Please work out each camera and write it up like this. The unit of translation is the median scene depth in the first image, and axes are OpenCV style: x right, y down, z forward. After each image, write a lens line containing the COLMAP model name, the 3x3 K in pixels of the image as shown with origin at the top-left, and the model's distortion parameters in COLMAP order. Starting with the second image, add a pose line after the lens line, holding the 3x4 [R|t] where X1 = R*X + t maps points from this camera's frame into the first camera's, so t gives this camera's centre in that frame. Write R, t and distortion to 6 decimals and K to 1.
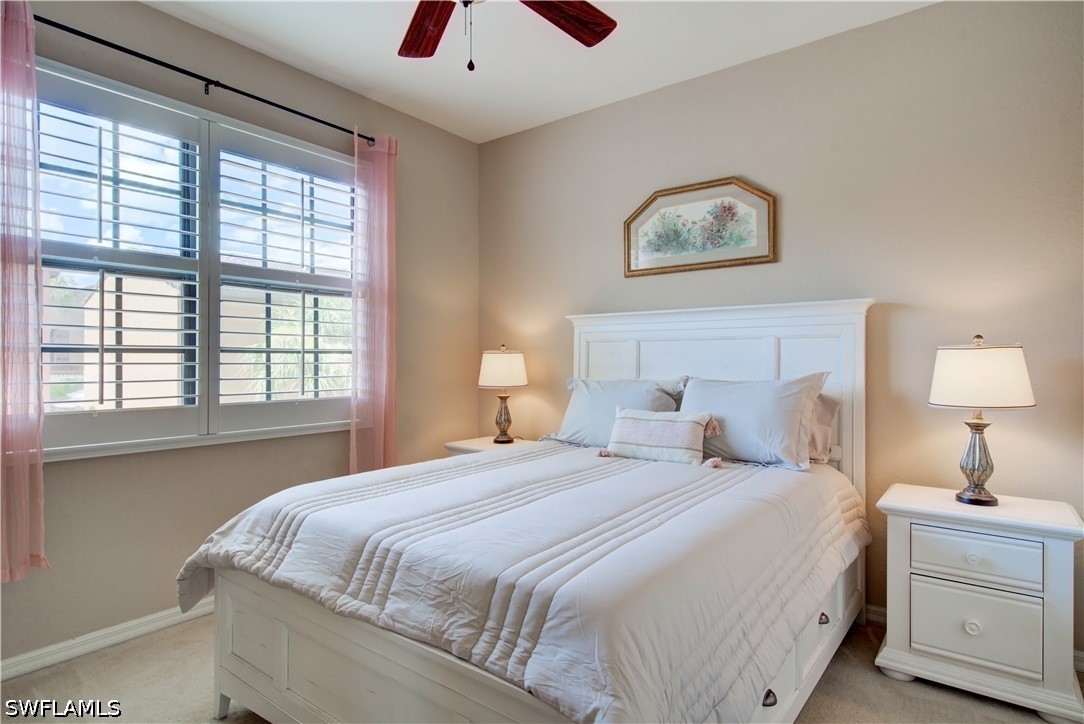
lens RADIAL K [[579.1, 0, 543.7], [0, 579.1, 362.0], [0, 0, 1]] dist [0.022674, -0.013543]
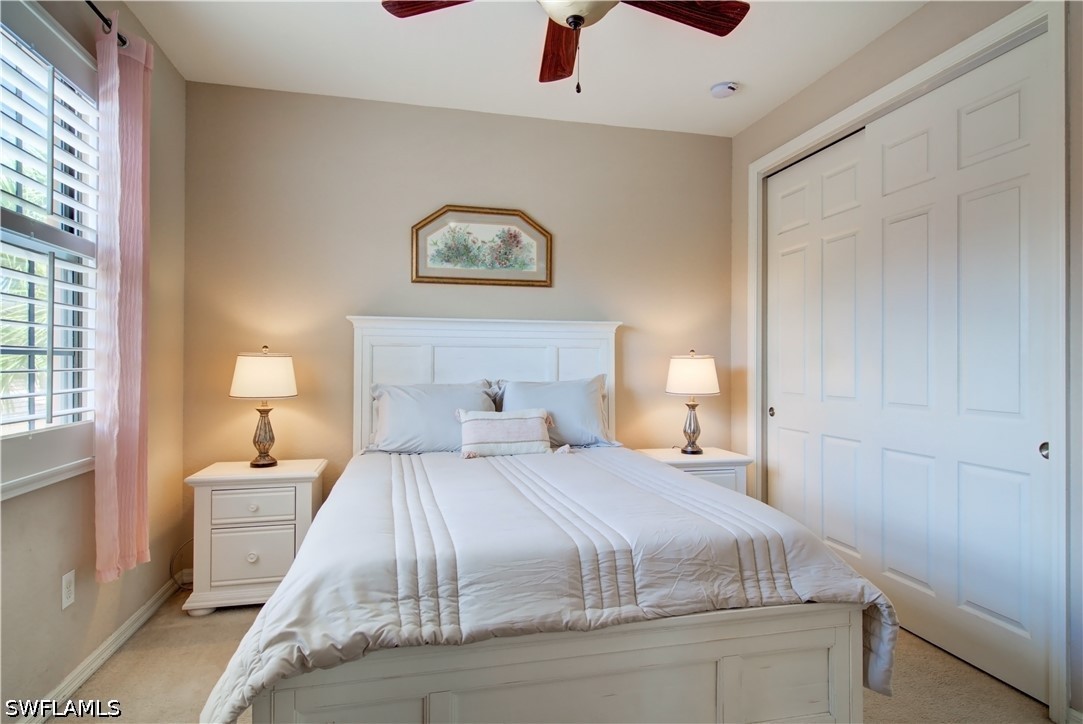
lens RADIAL K [[578.6, 0, 539.9], [0, 578.6, 361.4], [0, 0, 1]] dist [0.022674, -0.013543]
pose [[0.636935, 0.004285, 0.770906, -0.554374], [0.000233, 0.999983, -0.005751, -0.003788], [-0.770918, 0.003843, 0.636923, 0.216187]]
